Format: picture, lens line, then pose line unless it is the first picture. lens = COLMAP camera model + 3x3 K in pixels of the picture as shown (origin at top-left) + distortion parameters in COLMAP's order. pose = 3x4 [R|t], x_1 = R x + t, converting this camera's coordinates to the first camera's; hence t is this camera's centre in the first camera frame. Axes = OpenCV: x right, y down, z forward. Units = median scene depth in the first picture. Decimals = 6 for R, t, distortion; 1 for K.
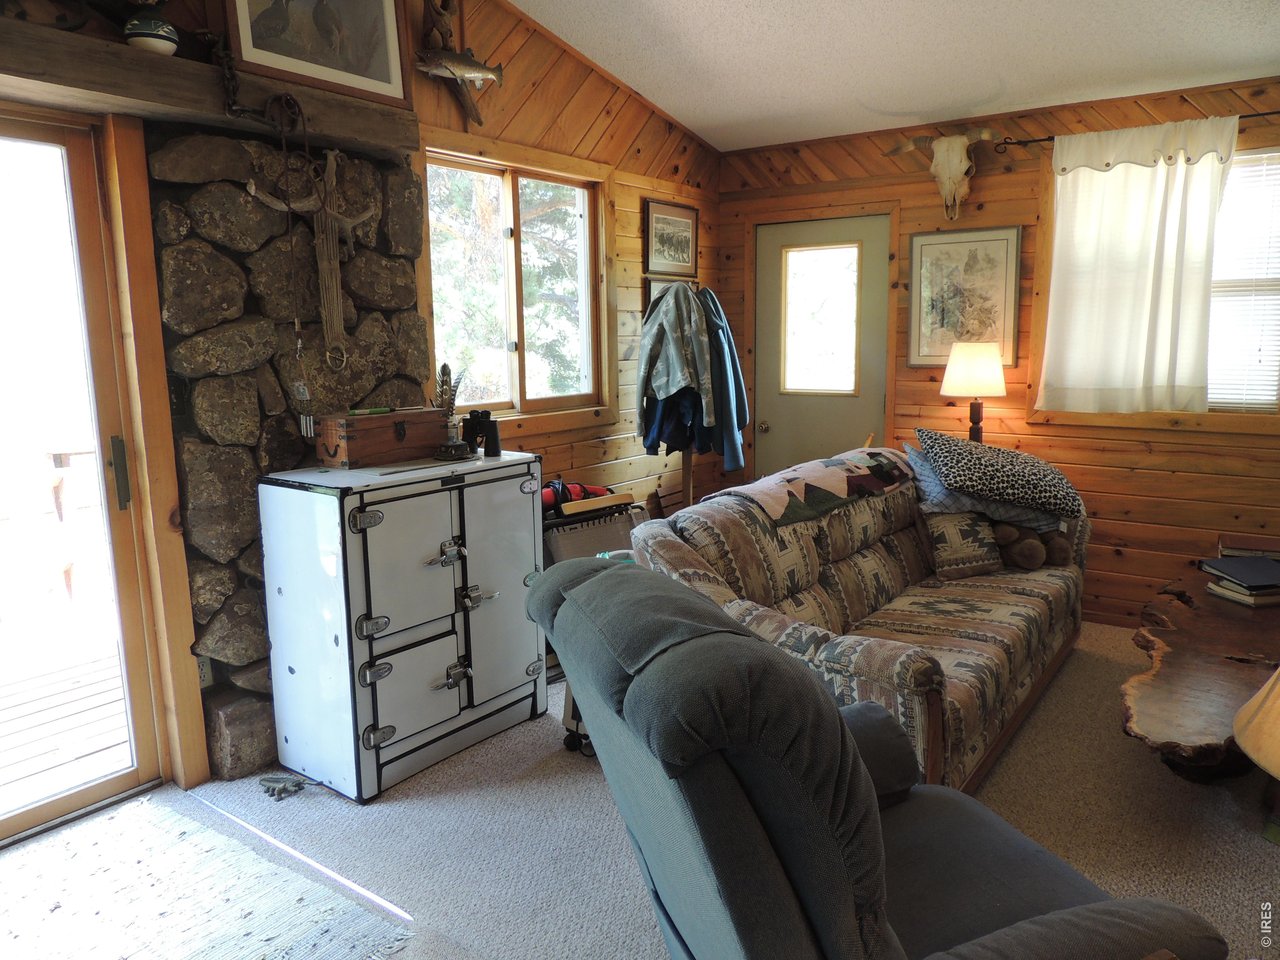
lens RADIAL K [[915.0, 0, 640.0], [0, 915.0, 480.0], [0, 0, 1]] dist [-0.018935, 0.003191]
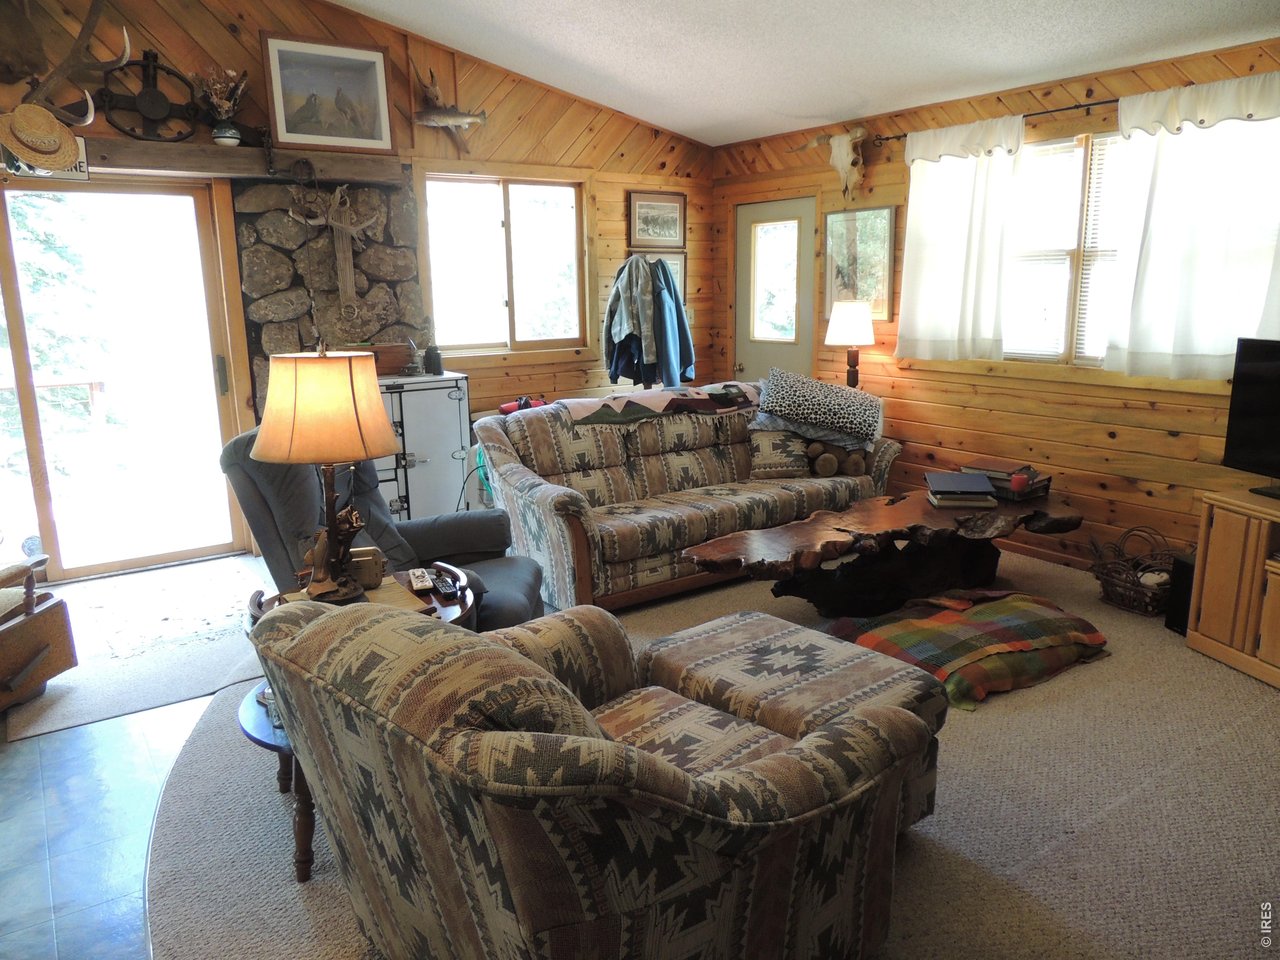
lens RADIAL K [[915.0, 0, 640.0], [0, 915.0, 480.0], [0, 0, 1]] dist [-0.018935, 0.003191]
pose [[0.944341, 0.066992, -0.322074, 0.597468], [-0.049092, 0.996781, 0.063391, 0.032280], [0.325284, -0.044052, 0.944590, -0.333650]]
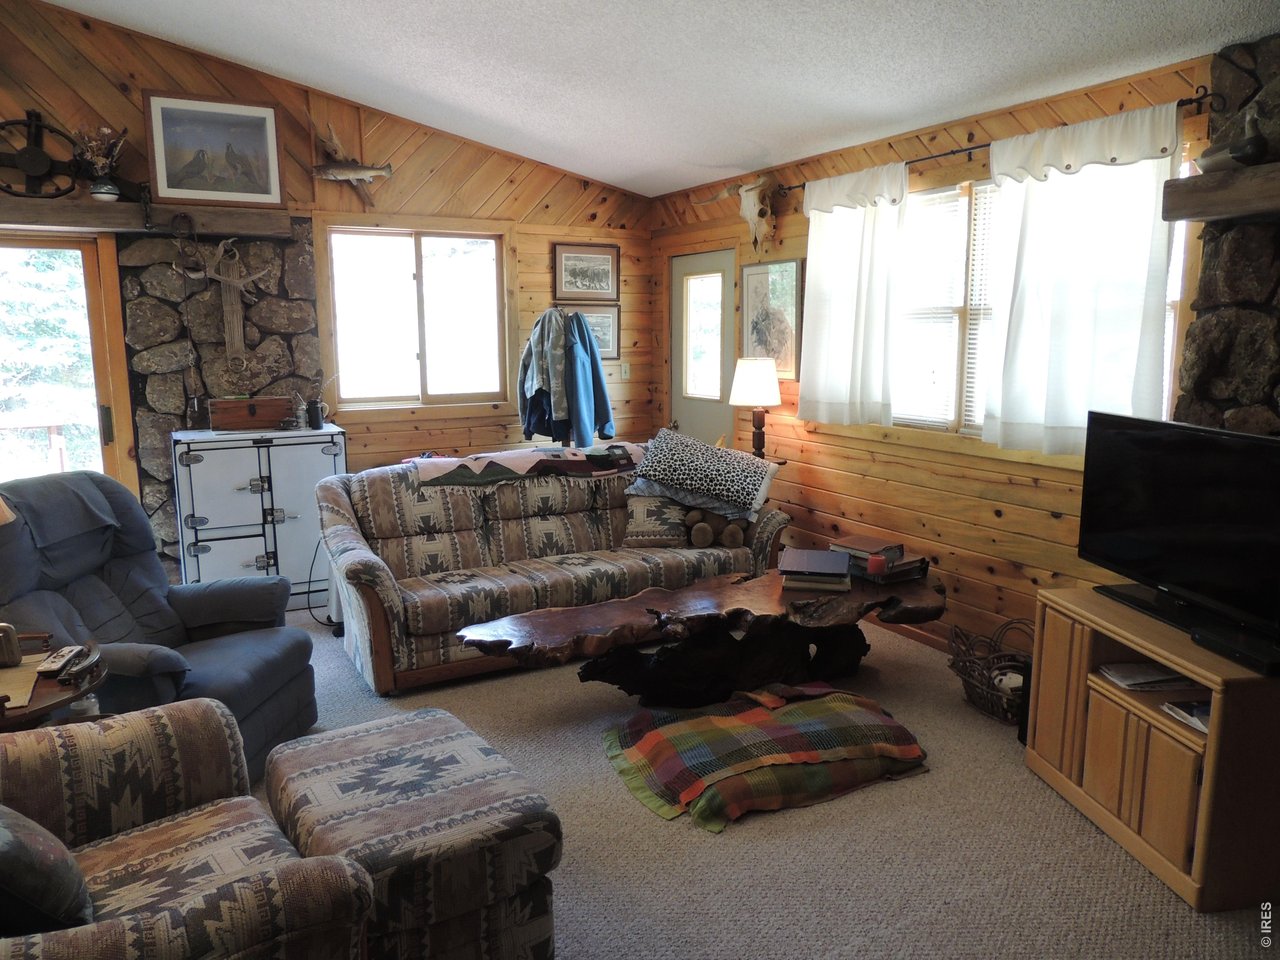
lens RADIAL K [[915.0, 0, 640.0], [0, 915.0, 480.0], [0, 0, 1]] dist [-0.018935, 0.003191]
pose [[0.903150, 0.075748, -0.422591, 0.862678], [-0.073377, 0.997064, 0.021901, -0.012797], [0.423009, 0.011228, 0.906056, -0.146880]]
